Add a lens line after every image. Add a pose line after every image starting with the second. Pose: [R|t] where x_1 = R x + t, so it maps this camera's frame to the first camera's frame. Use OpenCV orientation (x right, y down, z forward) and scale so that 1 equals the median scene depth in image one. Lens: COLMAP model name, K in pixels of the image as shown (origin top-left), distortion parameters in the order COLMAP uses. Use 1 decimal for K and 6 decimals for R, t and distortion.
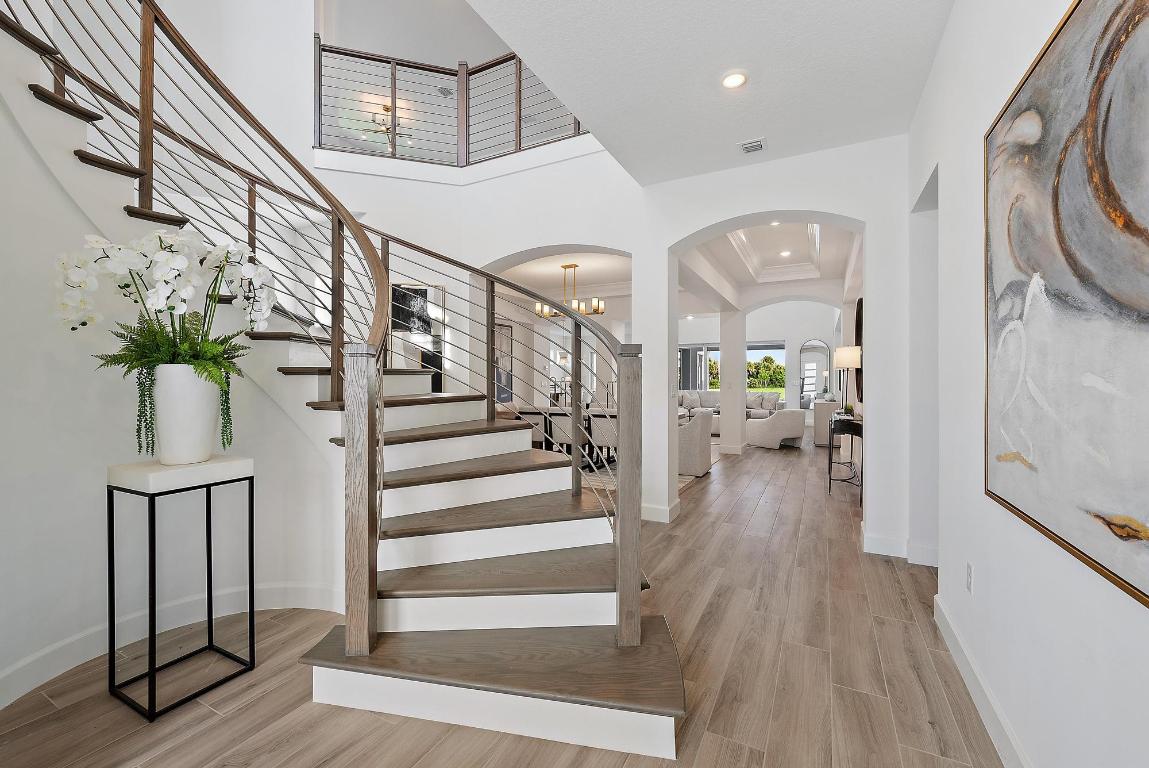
lens RADIAL K [[450.1, 0, 584.8], [0, 450.1, 381.2], [0, 0, 1]] dist [-0.001181, -0.000625]
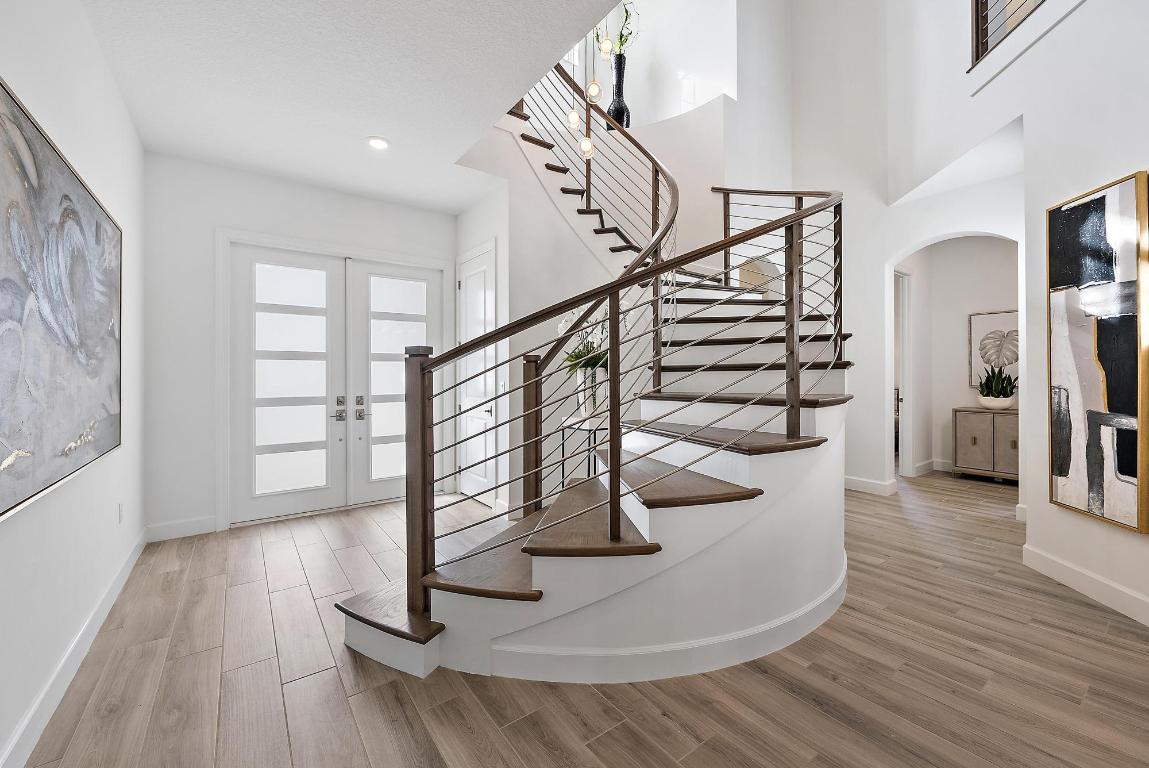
lens RADIAL K [[450.1, 0, 580.3], [0, 450.1, 375.5], [0, 0, 1]] dist [-0.001181, -0.000625]
pose [[-0.434856, 0.001797, -0.900498, 0.765579], [-0.001919, 0.999994, 0.002922, -0.007124], [0.900498, 0.002998, -0.434850, 1.504552]]
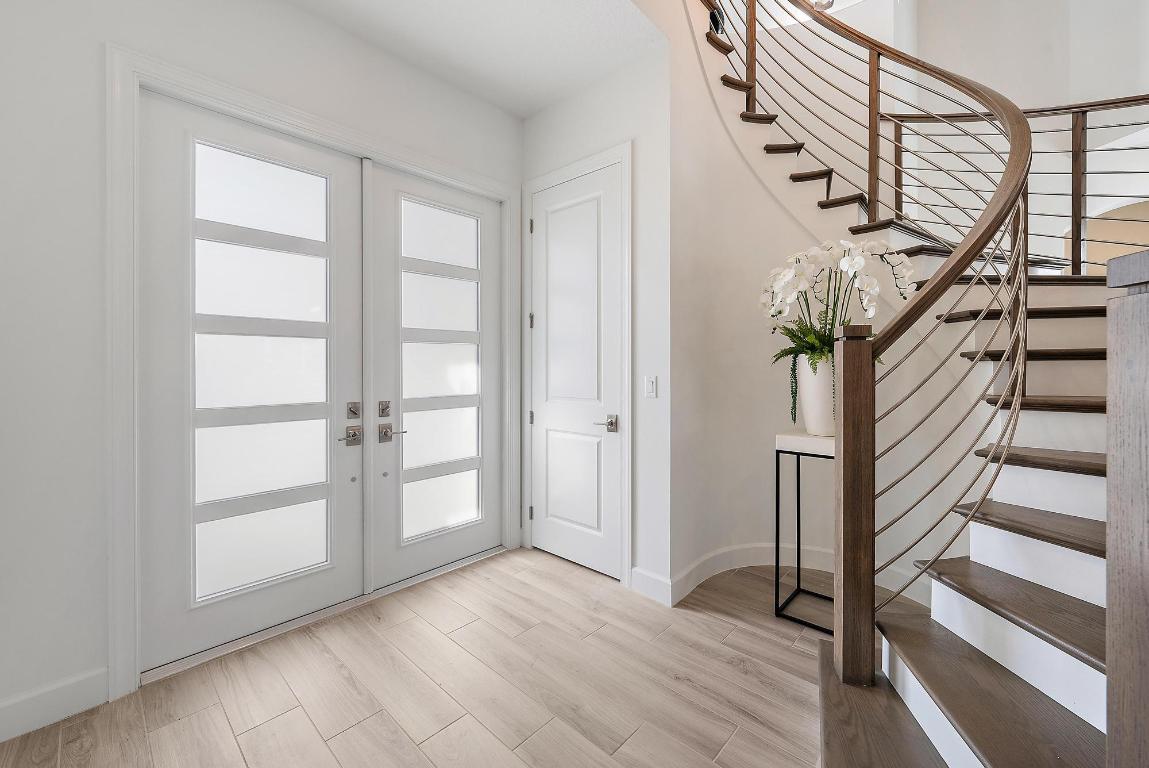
lens RADIAL K [[450.1, 0, 574.1], [0, 450.1, 369.0], [0, 0, 1]] dist [-0.001181, -0.000625]
pose [[-0.265814, 0.005084, -0.964011, 0.405743], [-0.004460, 0.999969, 0.006504, -0.000726], [0.964014, 0.006029, -0.265783, 0.602002]]
